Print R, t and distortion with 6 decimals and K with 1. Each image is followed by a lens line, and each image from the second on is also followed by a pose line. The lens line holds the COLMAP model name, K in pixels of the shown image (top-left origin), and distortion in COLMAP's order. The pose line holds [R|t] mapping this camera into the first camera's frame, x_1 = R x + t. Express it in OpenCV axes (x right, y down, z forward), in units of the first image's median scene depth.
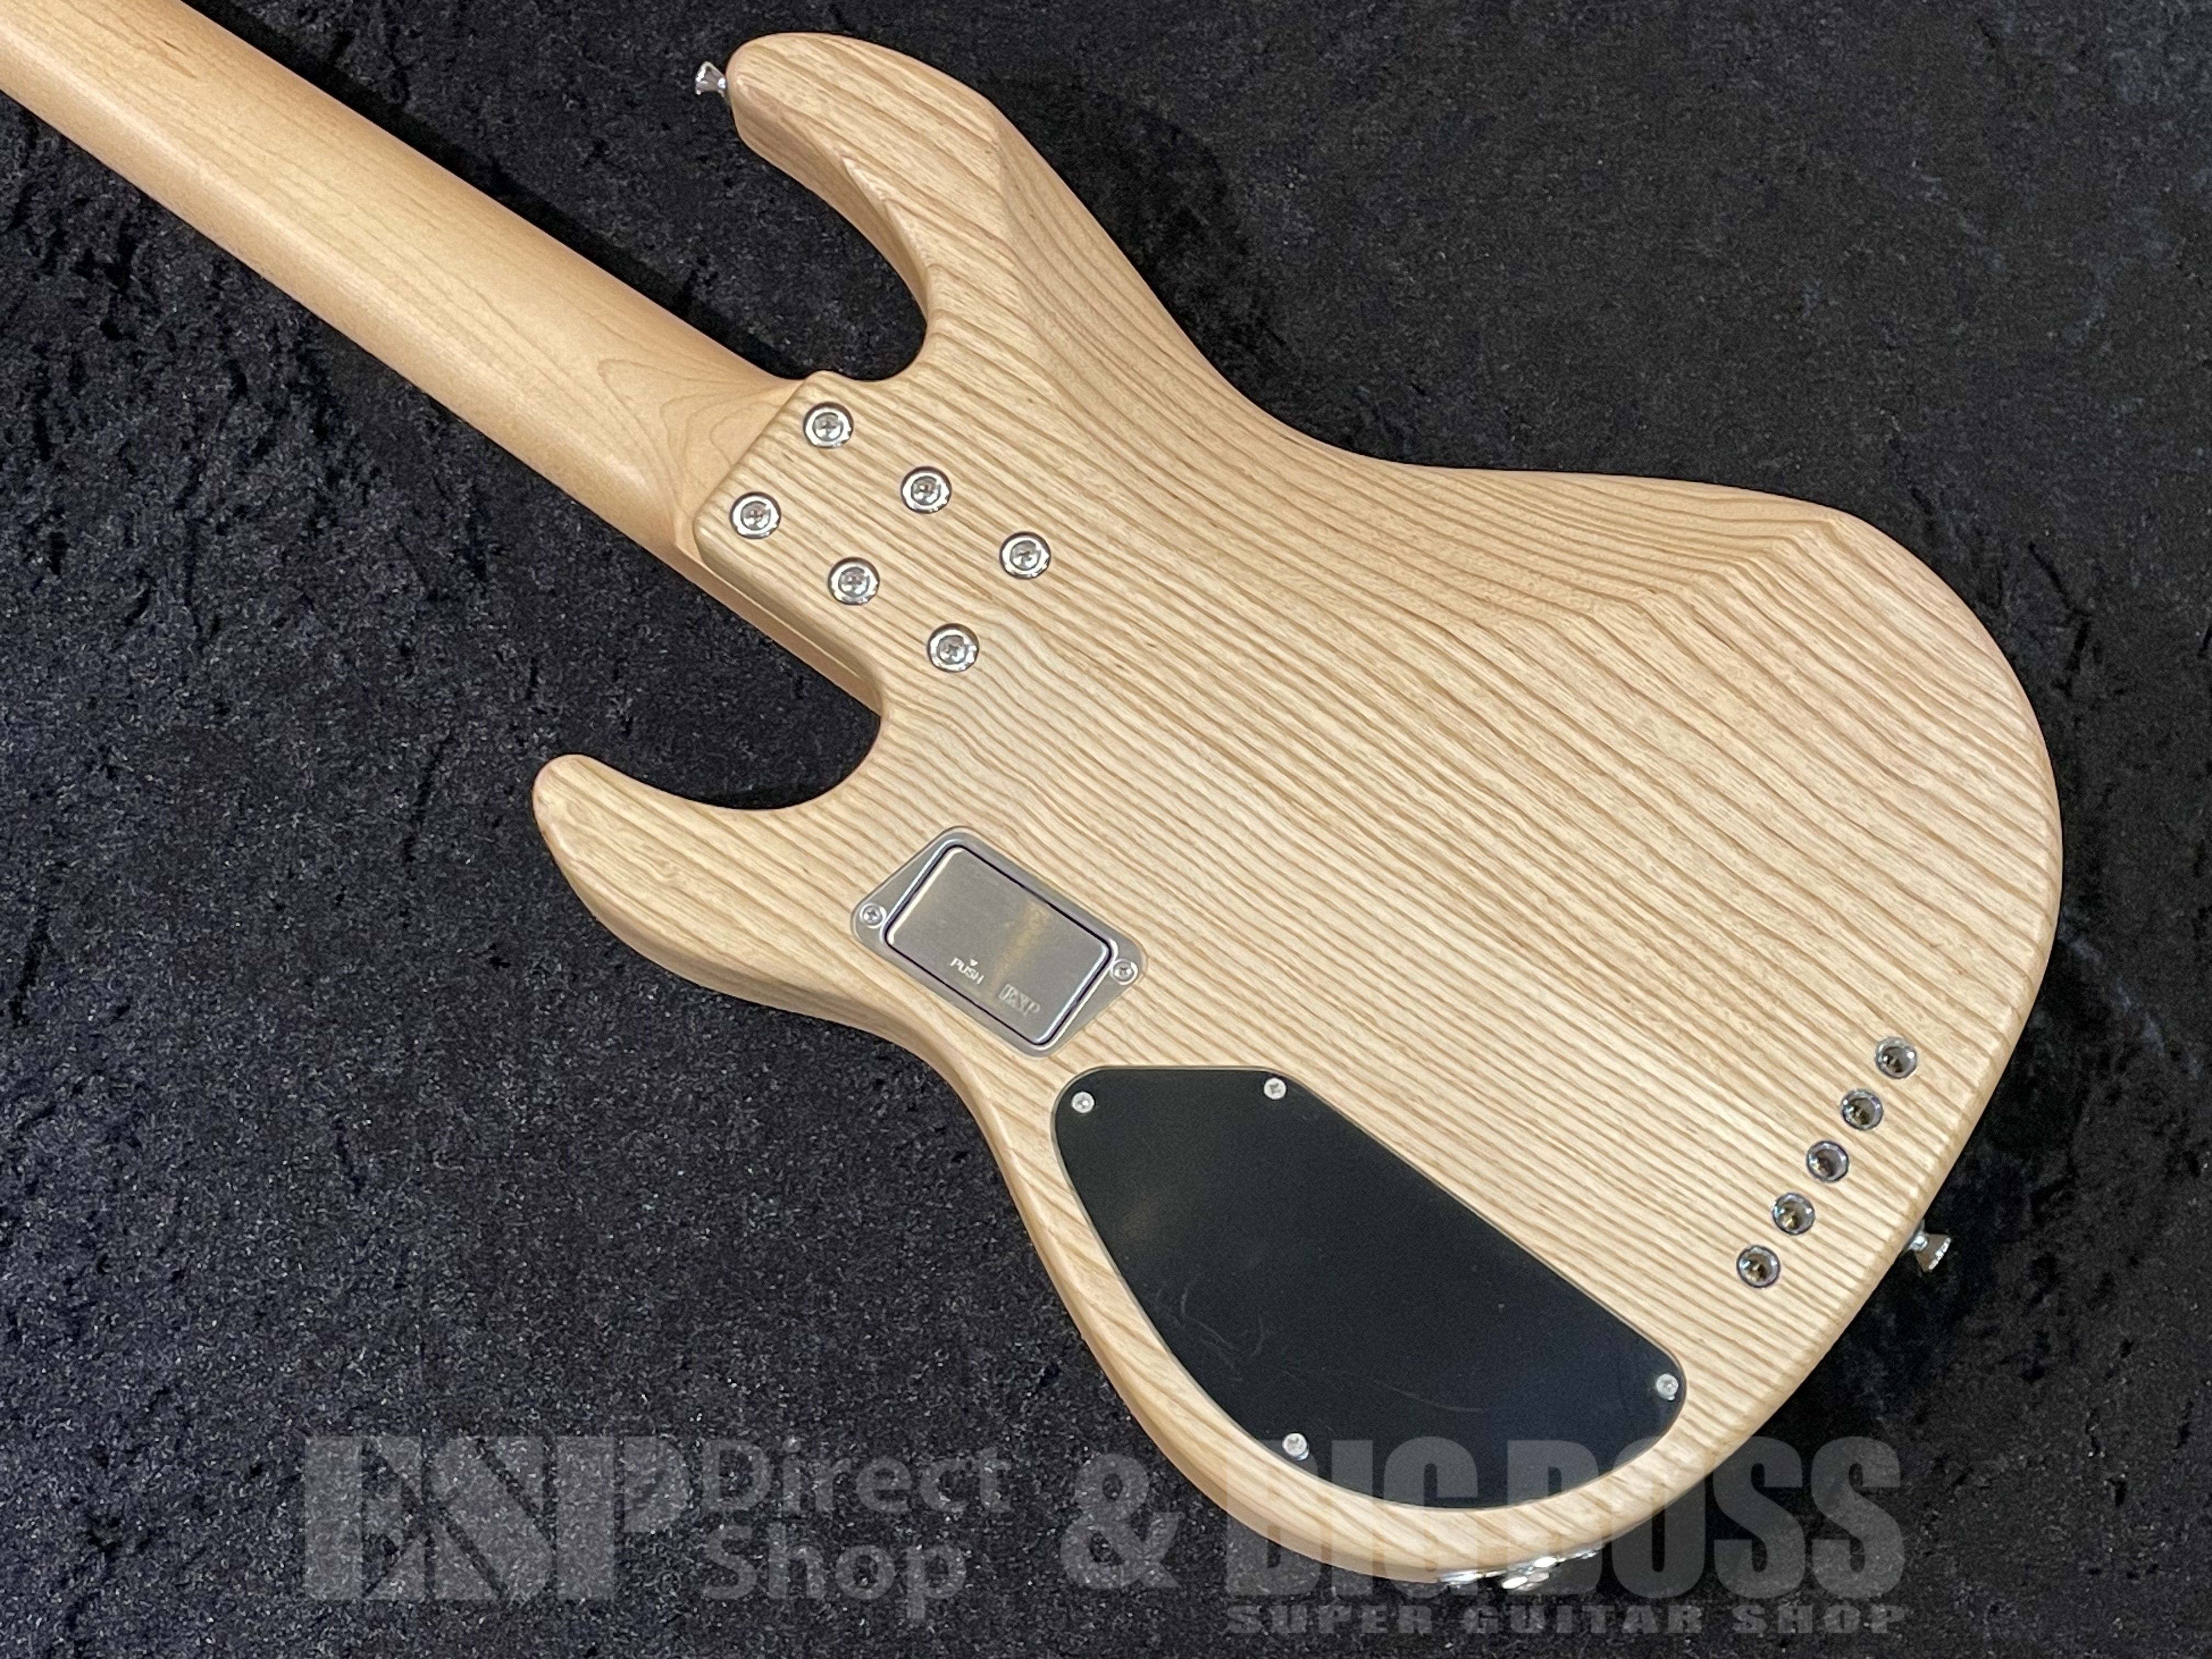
lens RADIAL K [[3587.6, 0, 1114.0], [0, 3587.6, 834.7], [0, 0, 1]] dist [0.117958, 0.000000]
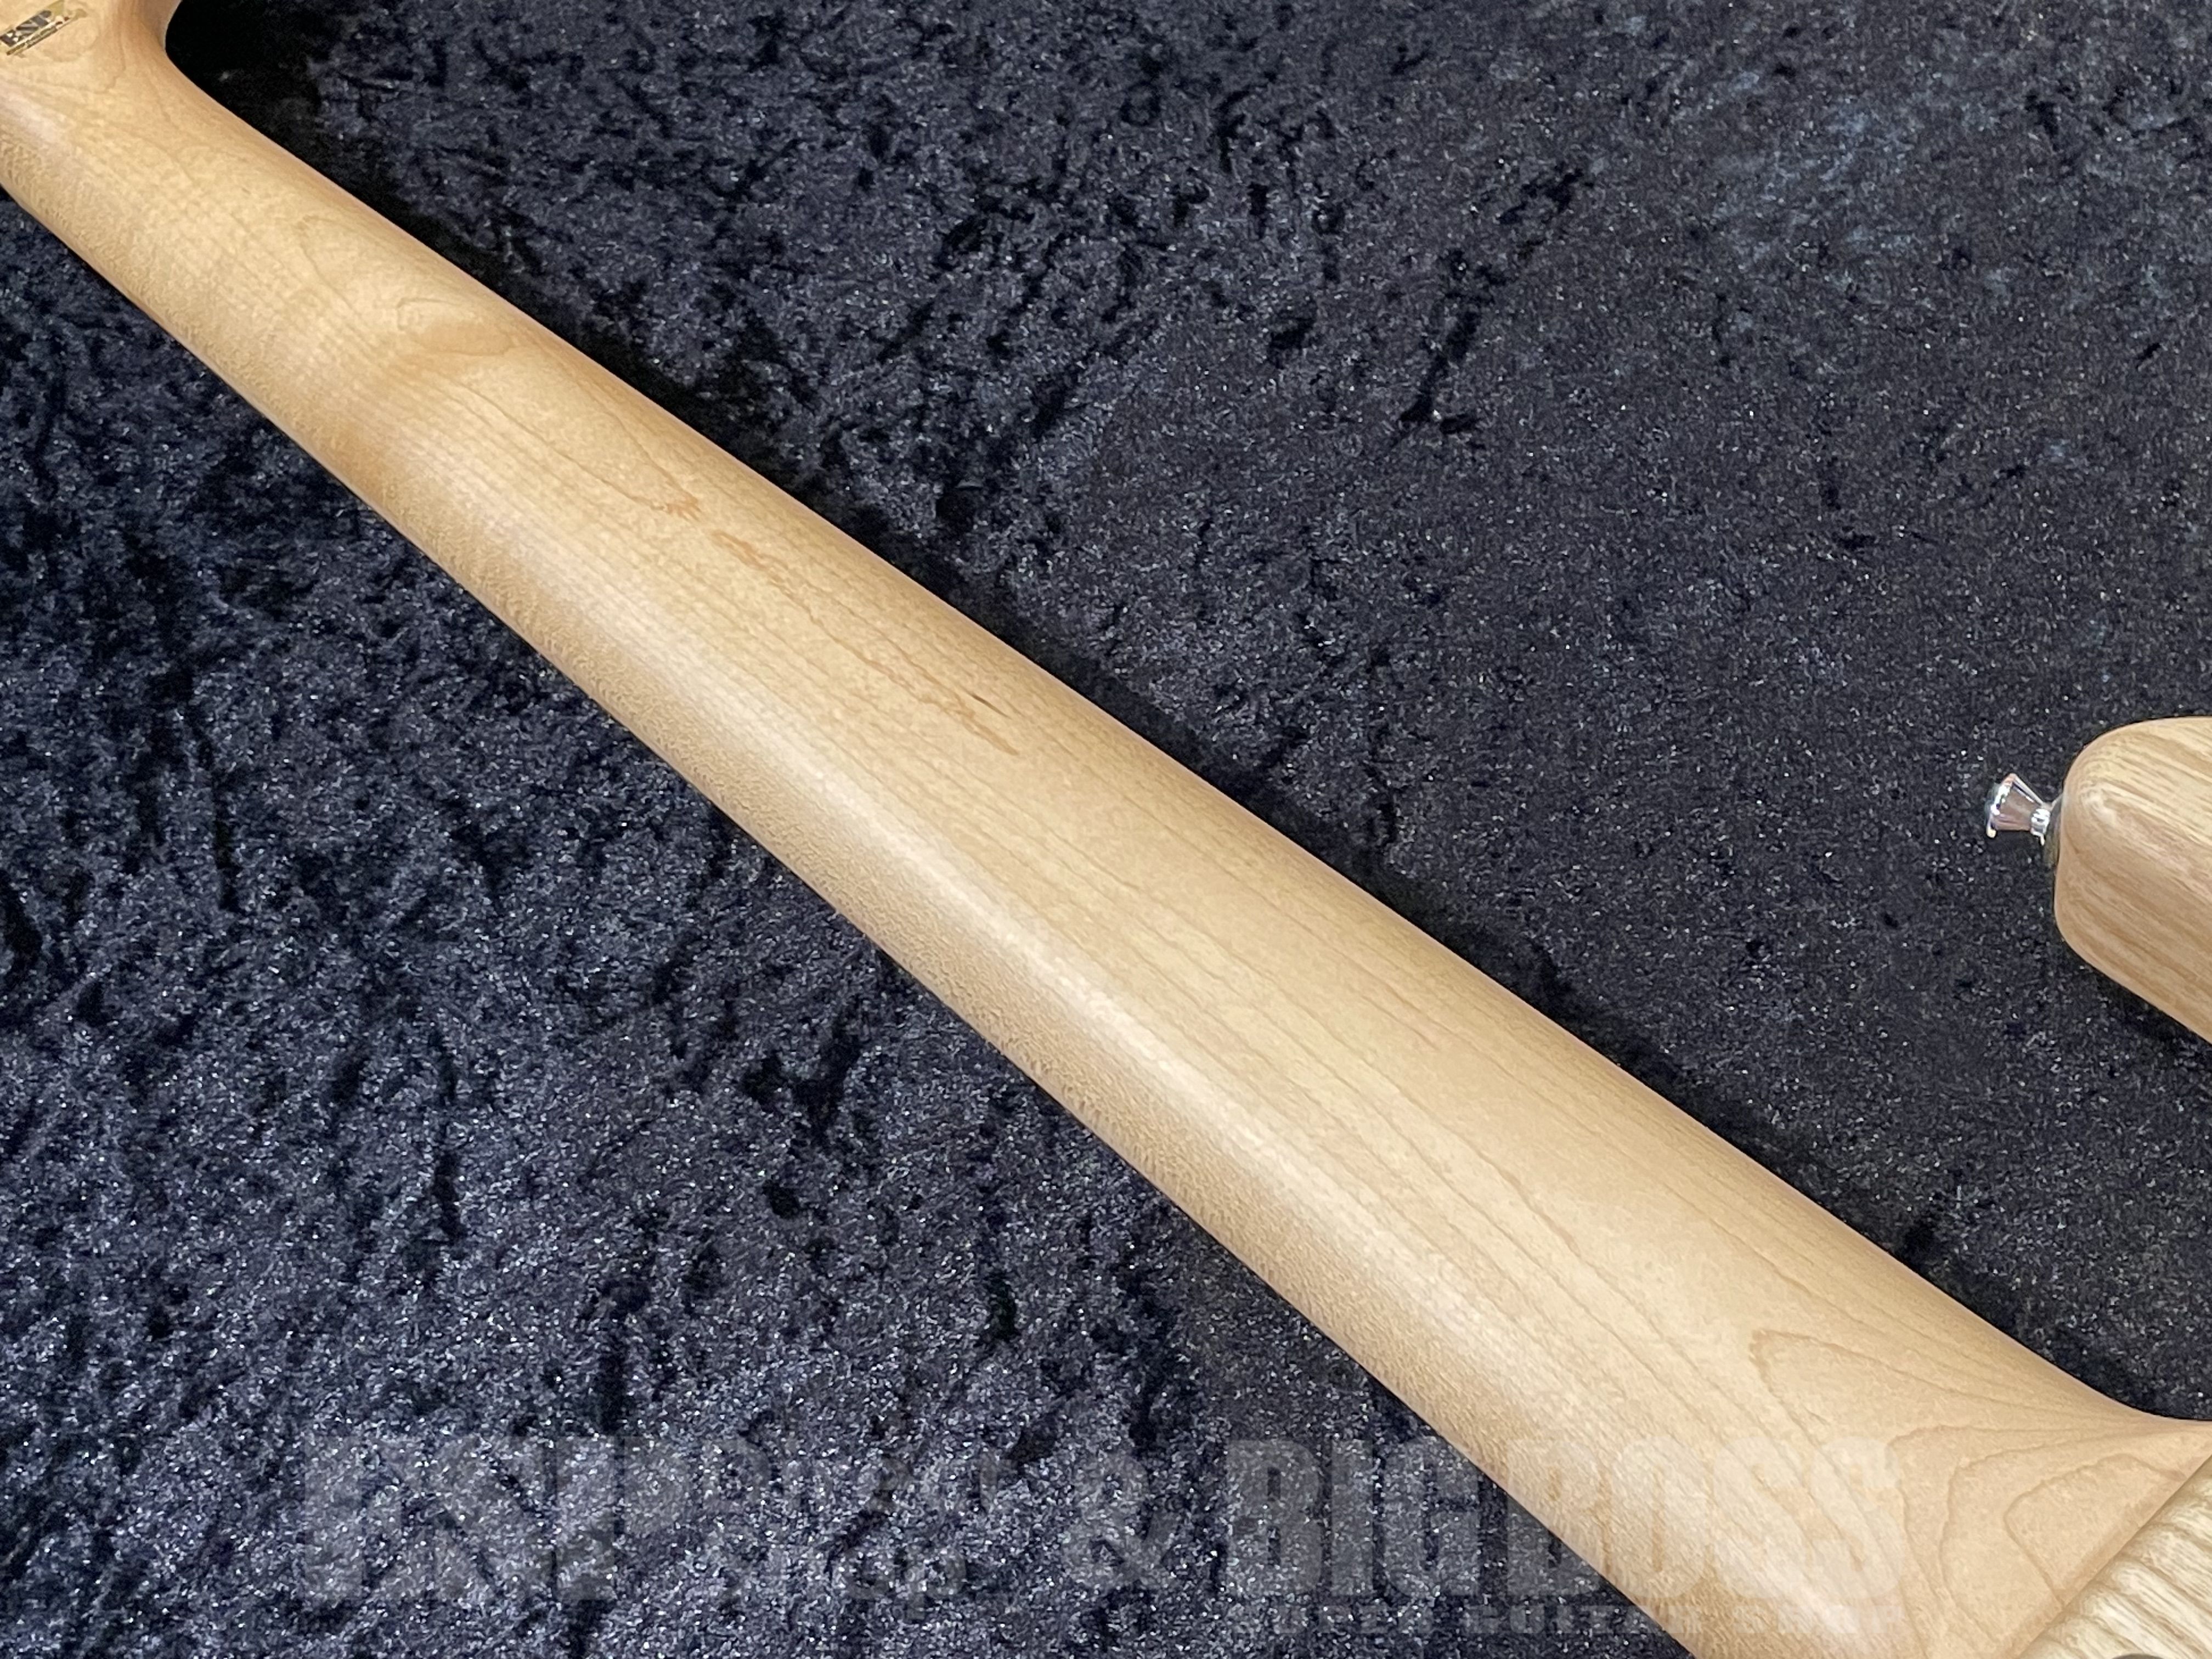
lens RADIAL K [[3587.6, 0, 1113.5], [0, 3587.6, 815.4], [0, 0, 1]] dist [0.117958, 0.000000]
pose [[0.970809, 0.068537, -0.229852, -0.120815], [-0.143678, 0.933516, -0.328489, -0.029537], [0.192056, 0.351925, 0.916113, 0.538581]]
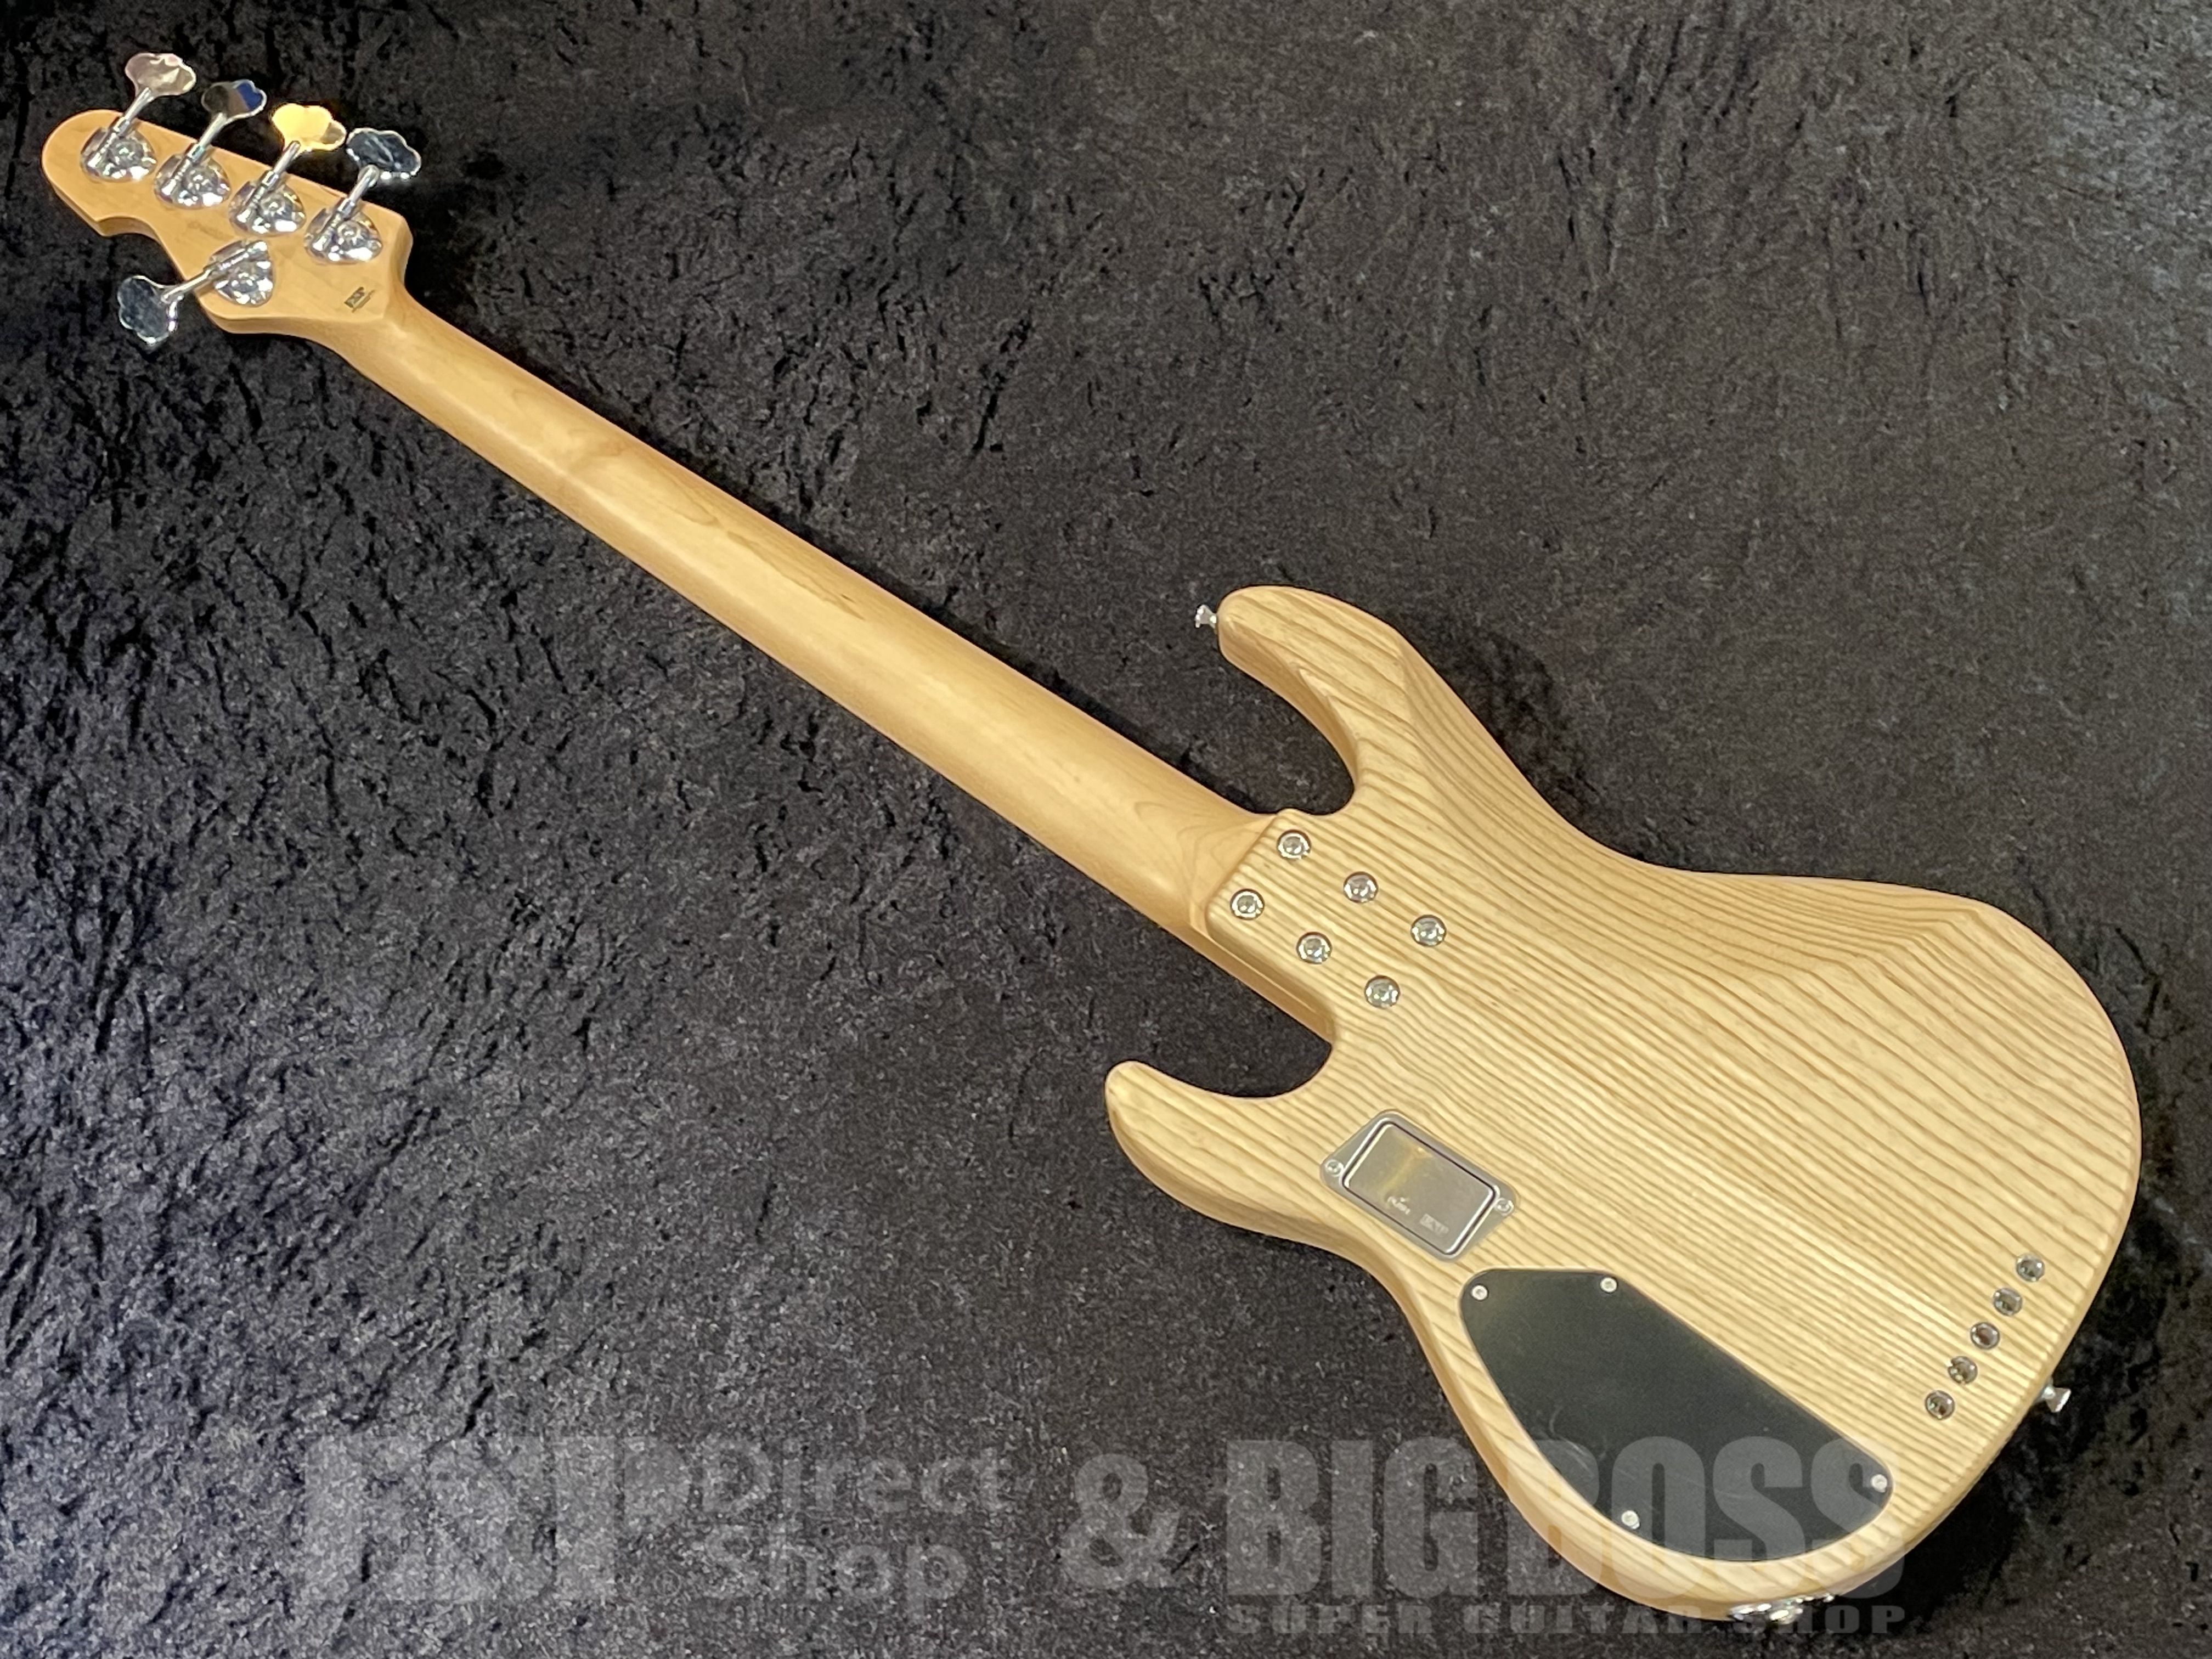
lens RADIAL K [[3587.6, 0, 1111.6], [0, 3587.6, 819.2], [0, 0, 1]] dist [0.117958, 0.000000]
pose [[0.998801, -0.000701, -0.048951, -0.079901], [-0.005423, 0.992161, -0.124851, 0.060638], [0.048654, 0.124967, 0.990967, -0.471639]]
